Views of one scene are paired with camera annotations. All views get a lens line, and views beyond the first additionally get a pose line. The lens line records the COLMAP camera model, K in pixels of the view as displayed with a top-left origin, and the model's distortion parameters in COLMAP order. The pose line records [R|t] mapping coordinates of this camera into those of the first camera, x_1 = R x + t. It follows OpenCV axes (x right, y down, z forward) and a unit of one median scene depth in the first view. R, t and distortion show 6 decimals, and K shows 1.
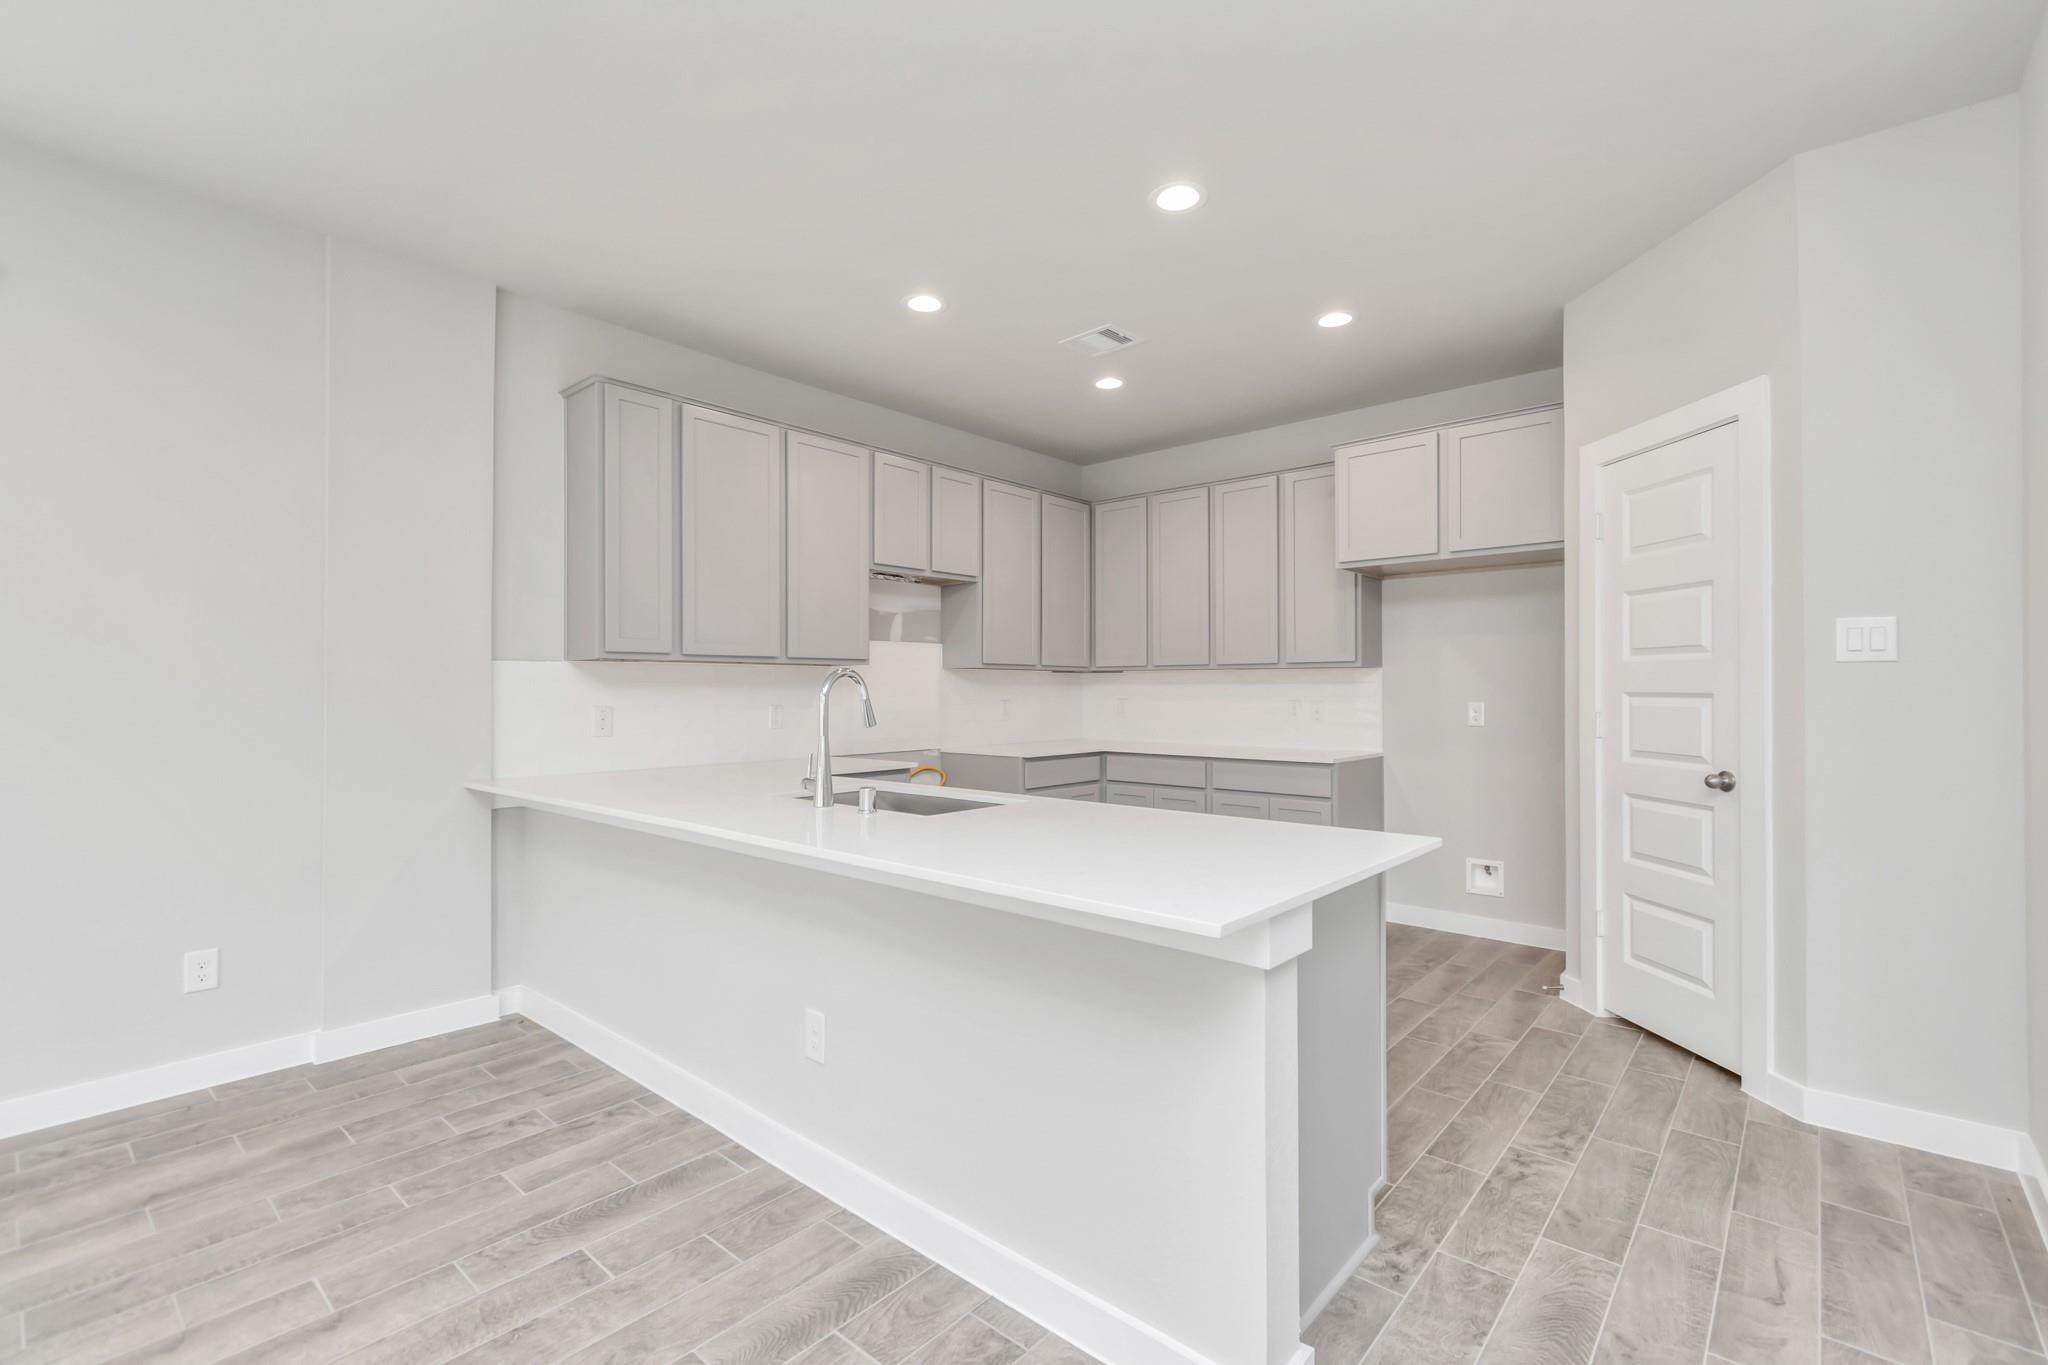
lens RADIAL K [[899.2, 0, 1025.2], [0, 899.2, 679.4], [0, 0, 1]] dist [-0.000977, -0.000769]
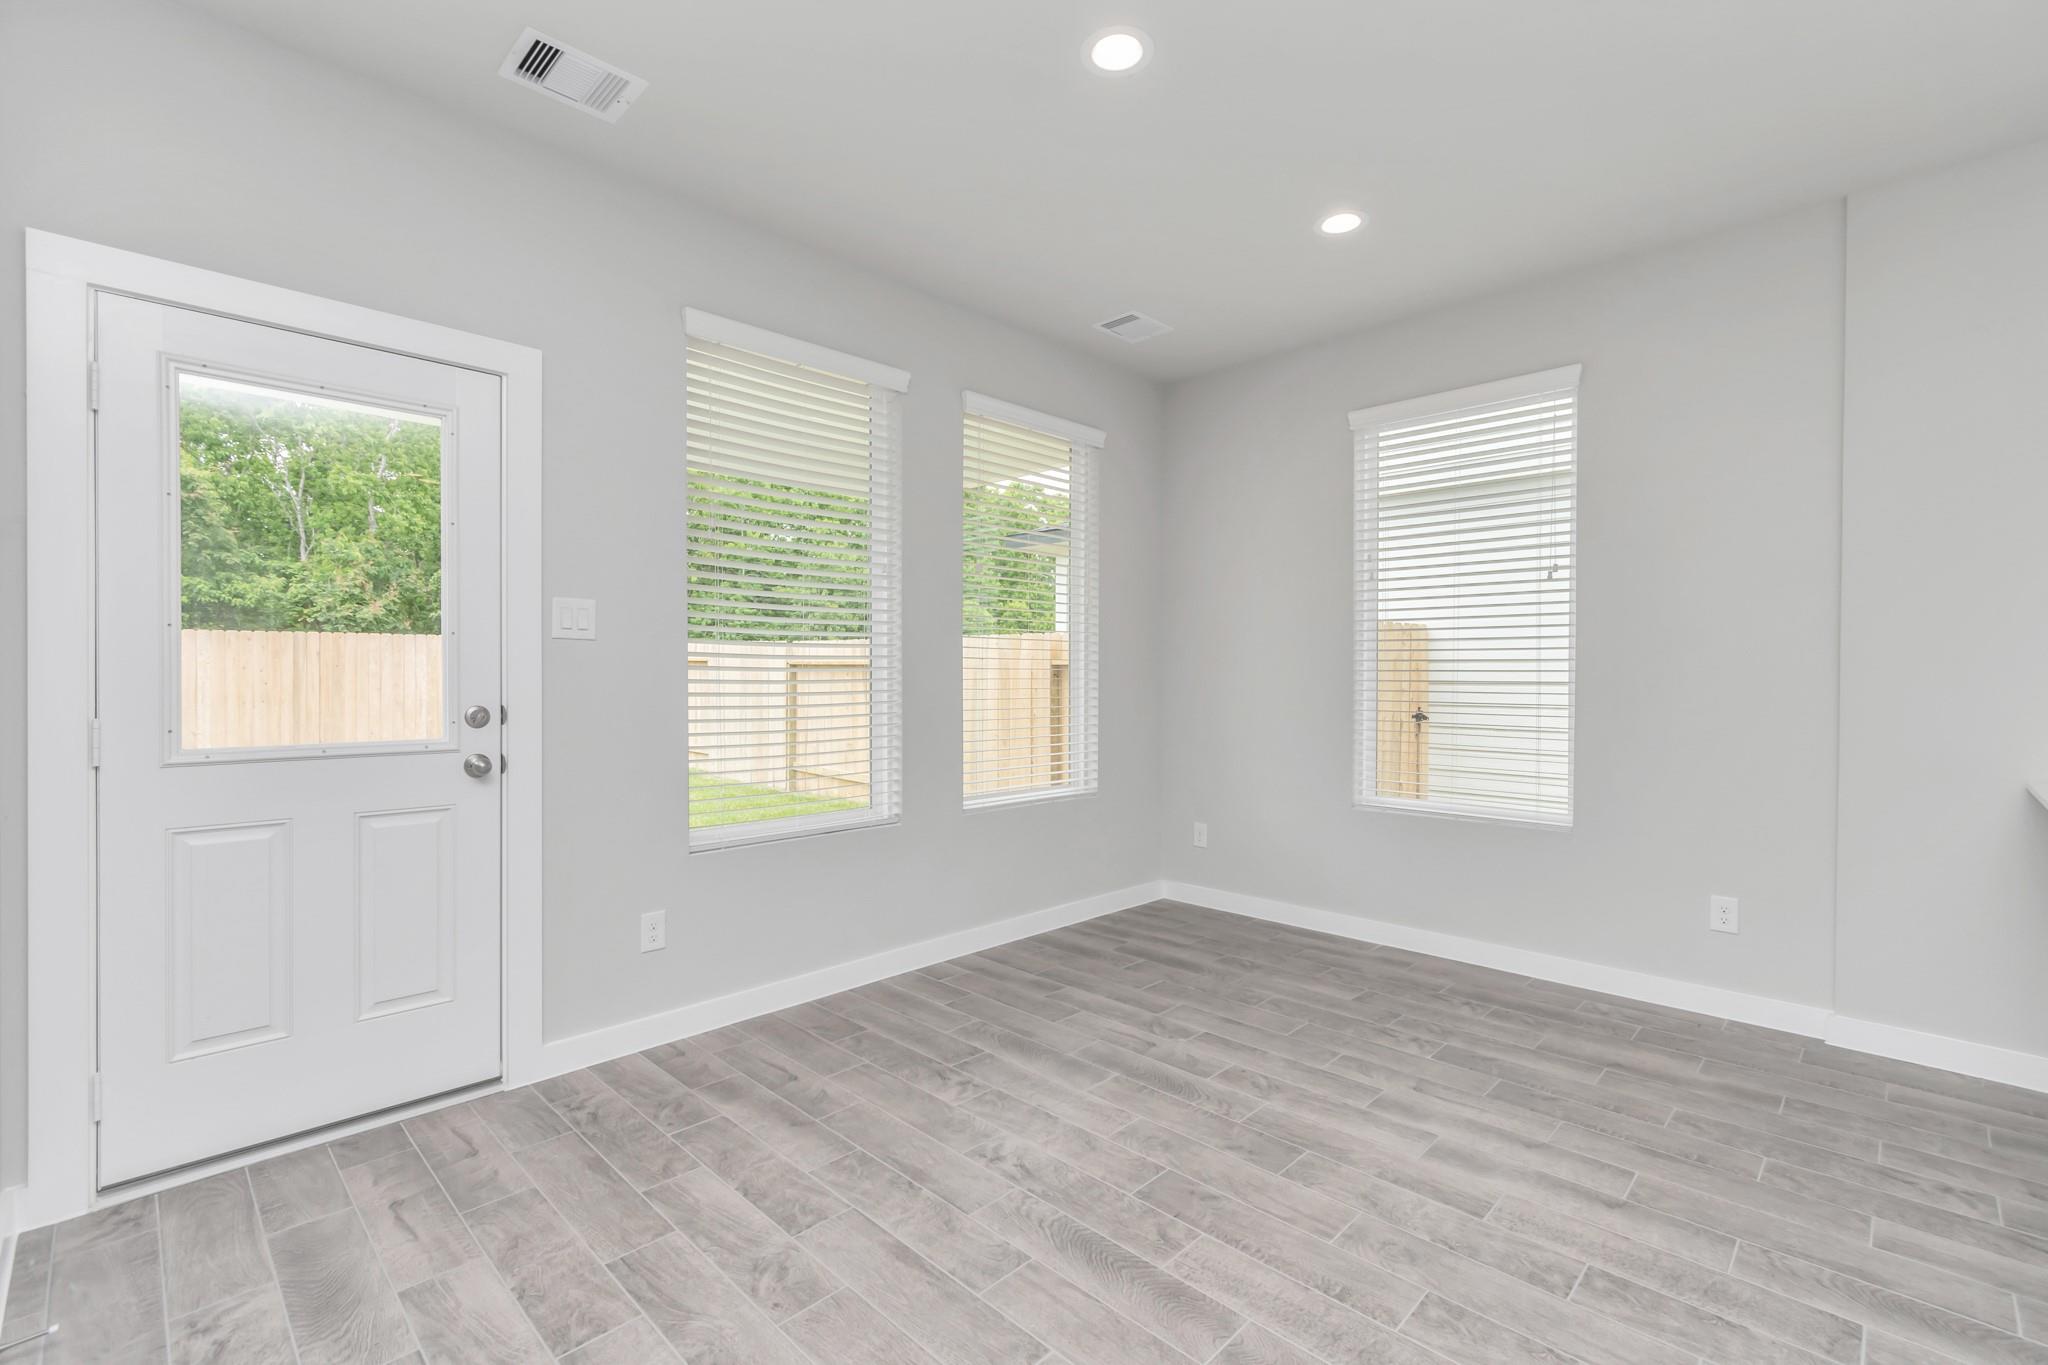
lens RADIAL K [[899.2, 0, 1025.2], [0, 899.2, 679.4], [0, 0, 1]] dist [-0.000977, -0.000769]
pose [[-0.059520, 0.006768, -0.998204, 0.281353], [0.009247, 0.999938, 0.006228, 0.012744], [0.998184, -0.008860, -0.059579, 0.199530]]
